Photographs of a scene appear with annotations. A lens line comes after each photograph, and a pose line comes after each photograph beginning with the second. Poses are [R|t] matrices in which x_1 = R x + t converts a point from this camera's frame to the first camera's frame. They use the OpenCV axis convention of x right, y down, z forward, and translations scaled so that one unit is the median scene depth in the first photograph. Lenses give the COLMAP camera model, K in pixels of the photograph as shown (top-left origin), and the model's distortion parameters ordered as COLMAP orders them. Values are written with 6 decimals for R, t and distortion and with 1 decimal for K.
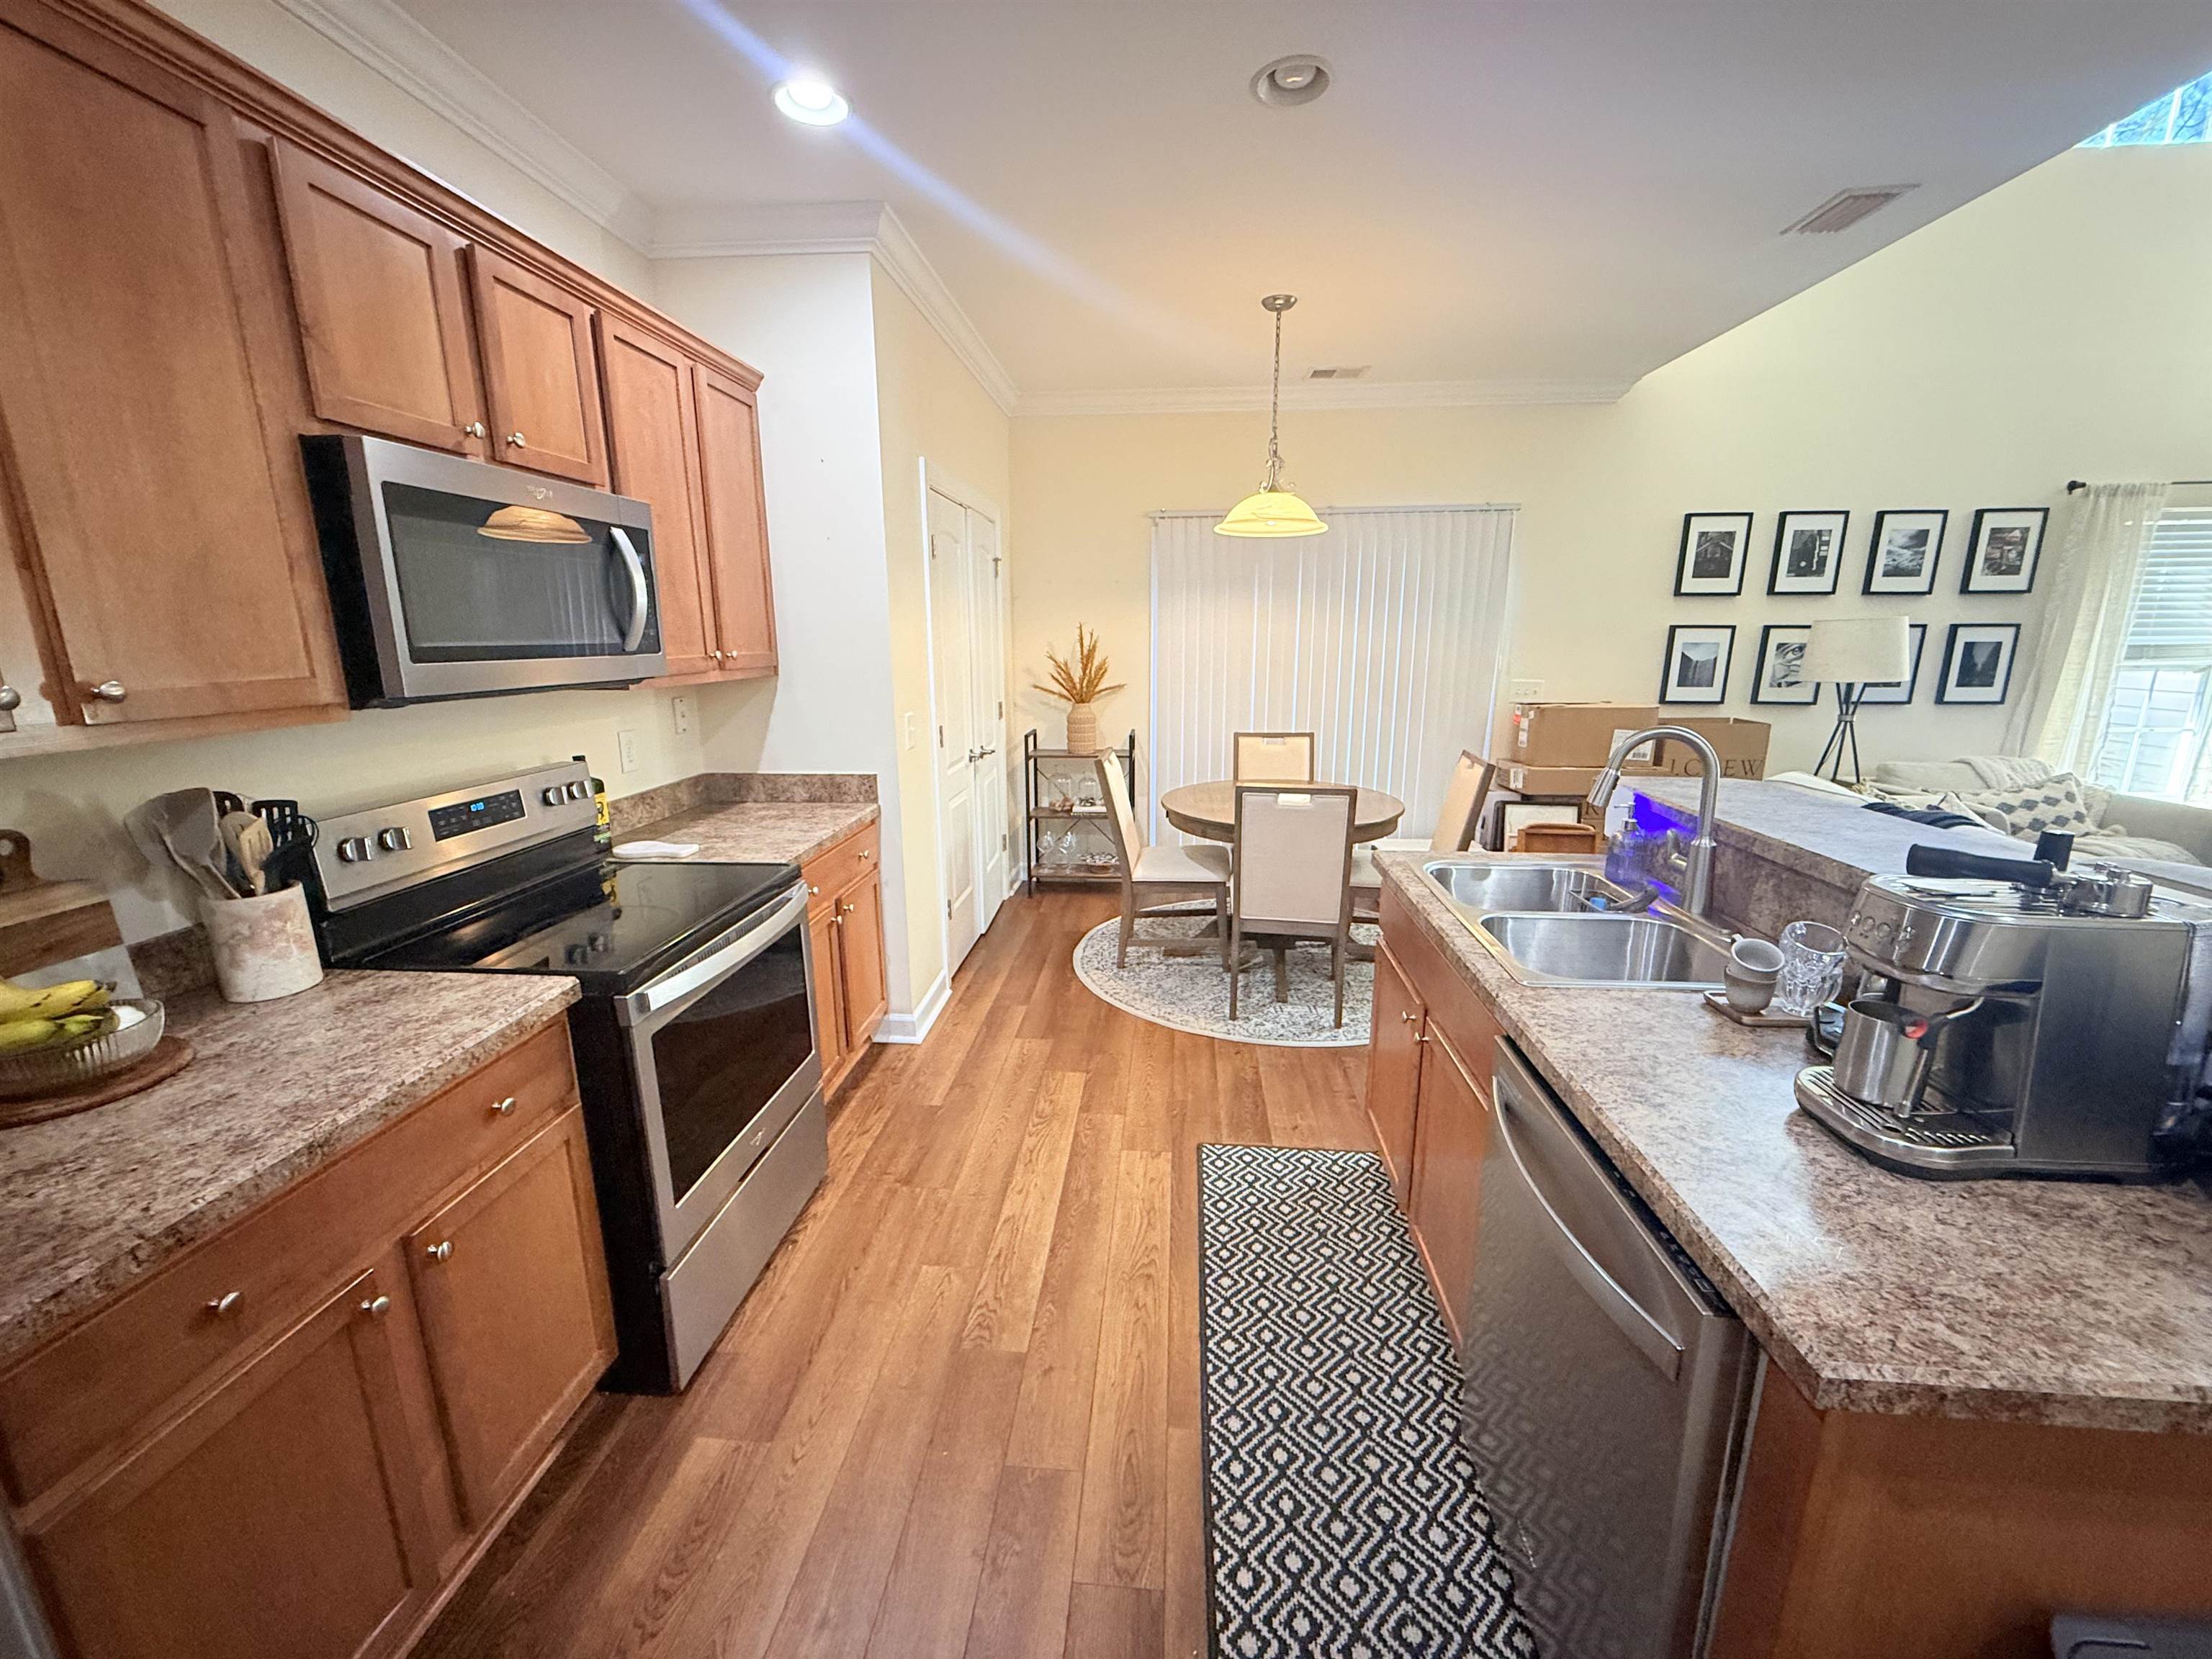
lens RADIAL K [[881.1, 0, 1106.0], [0, 881.1, 829.5], [0, 0, 1]] dist [0.001194, 0.000122]
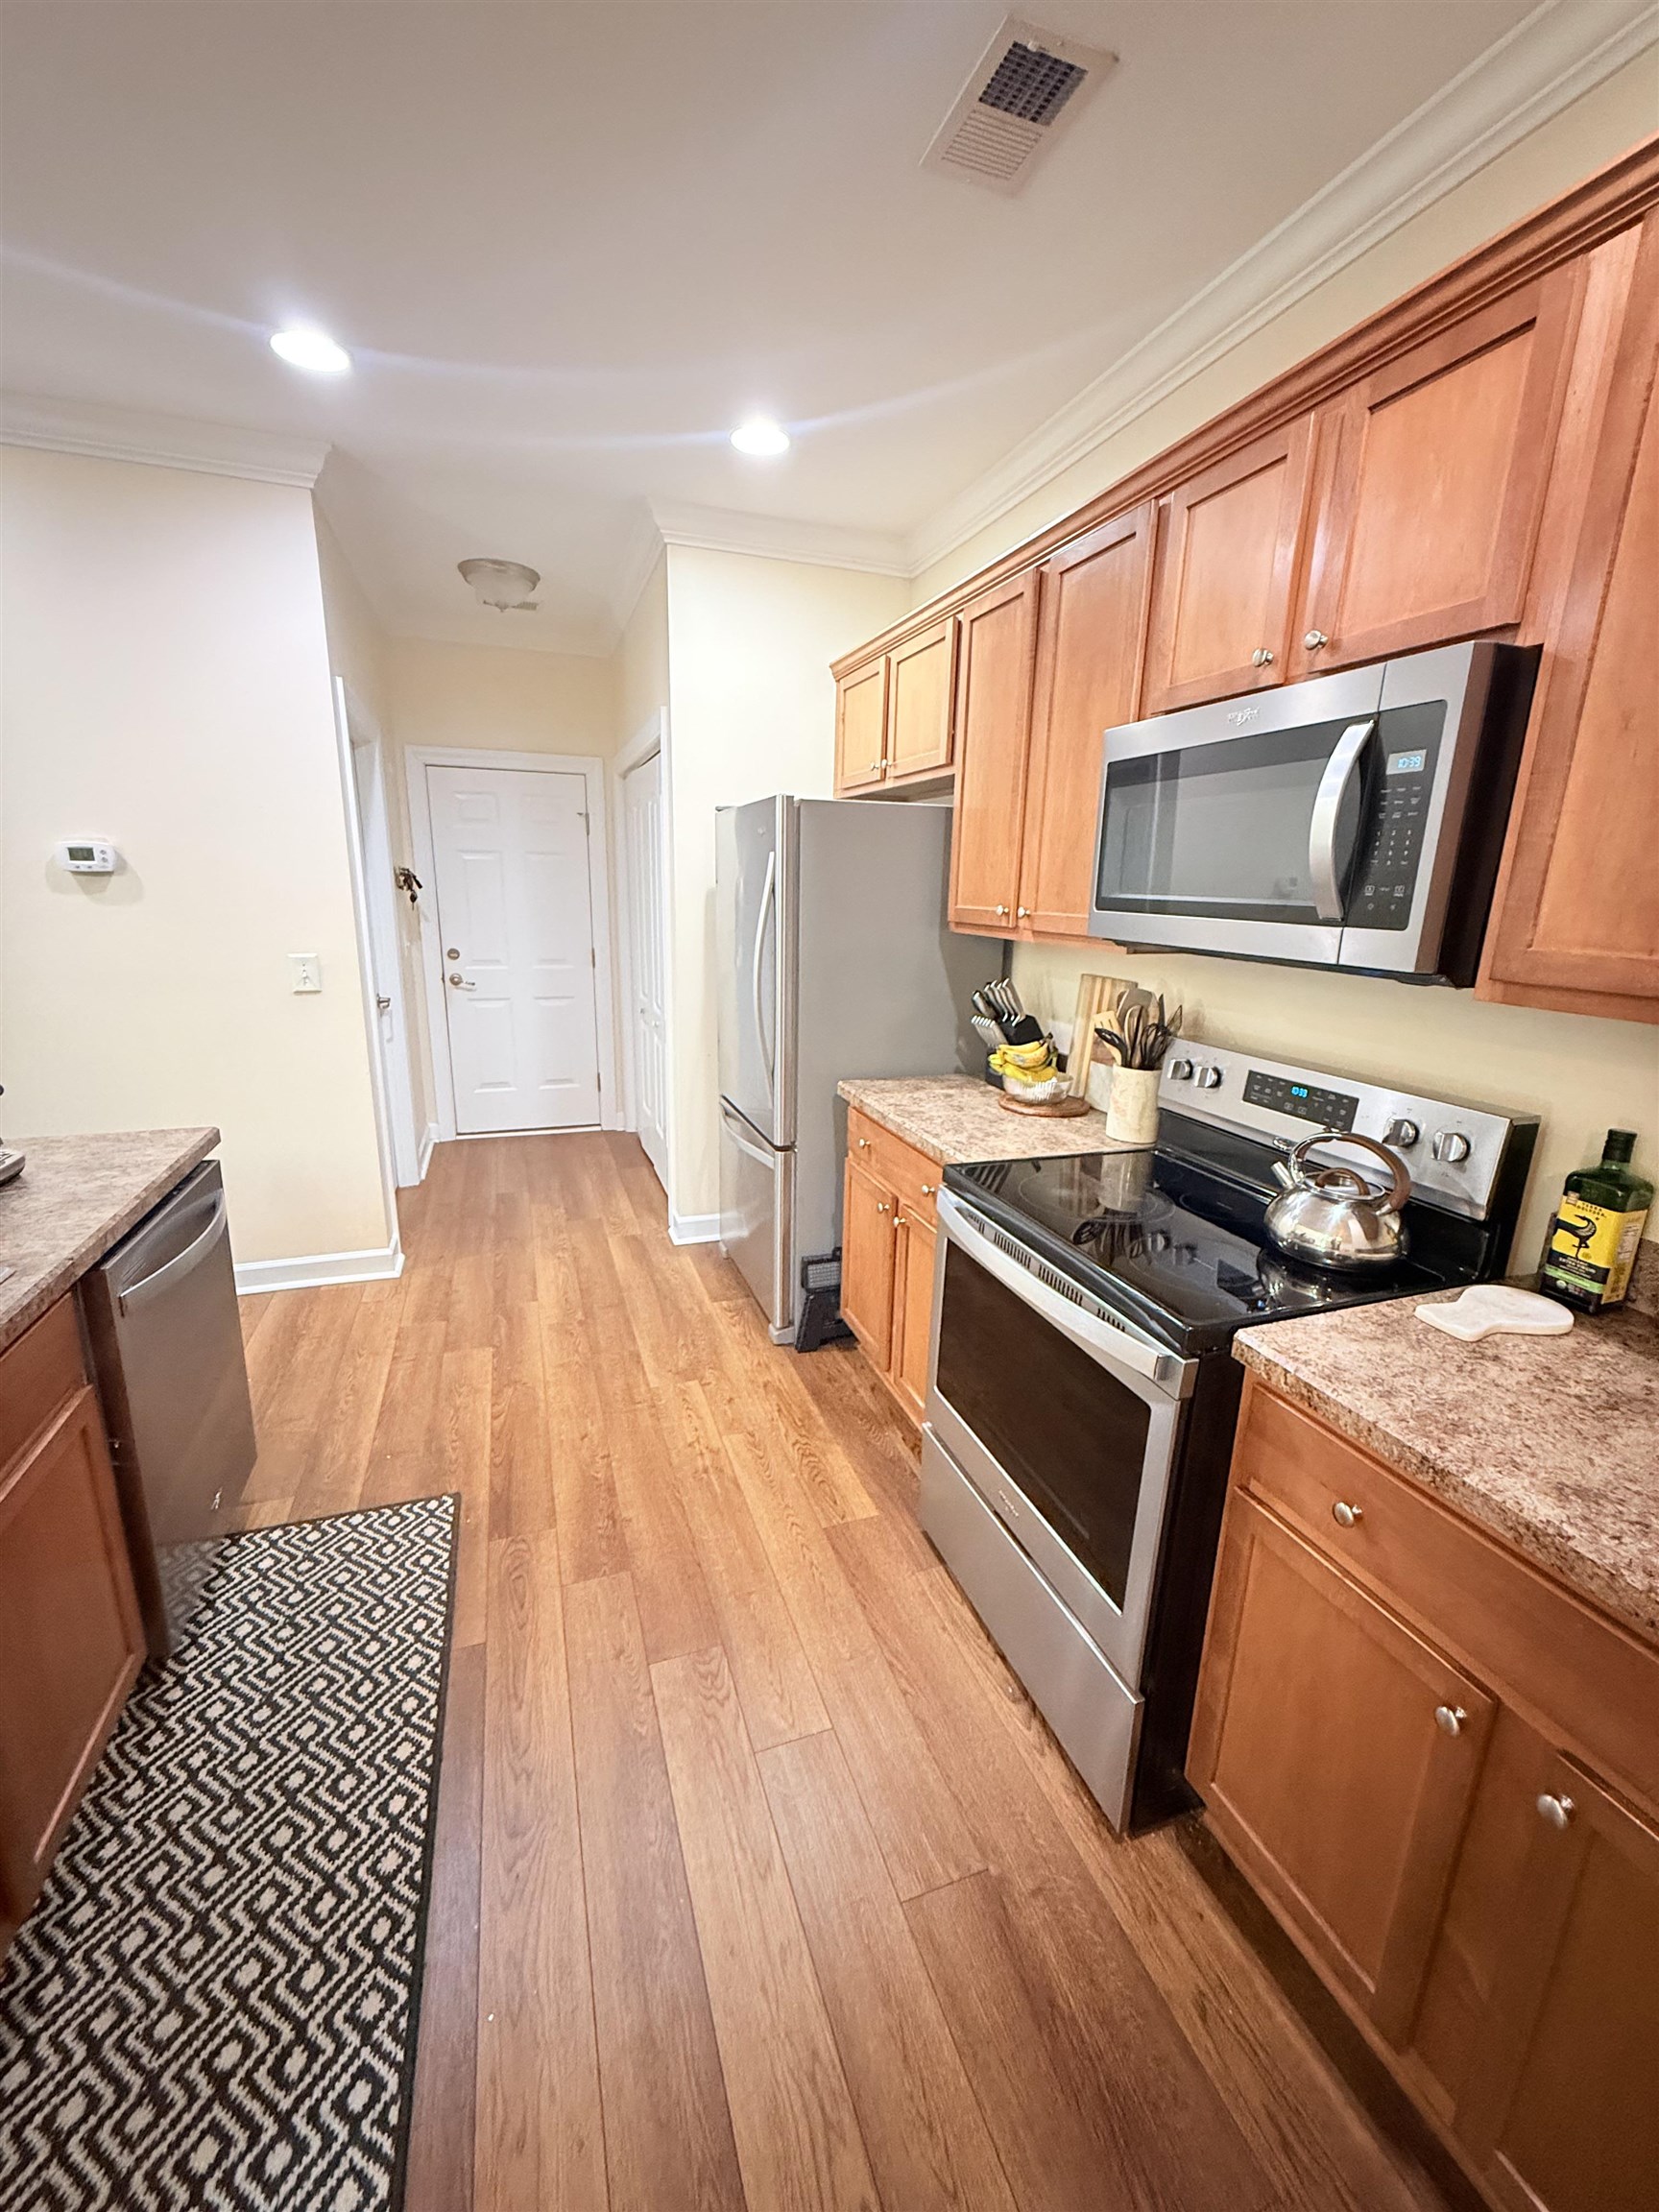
lens RADIAL K [[881.1, 0, 829.5], [0, 881.1, 1106.0], [0, 0, 1]] dist [0.001194, 0.000122]
pose [[-0.909613, 0.084416, -0.406790, 0.076573], [-0.113077, 0.891870, 0.437928, -0.419372], [0.399772, 0.444343, -0.801712, 1.865605]]
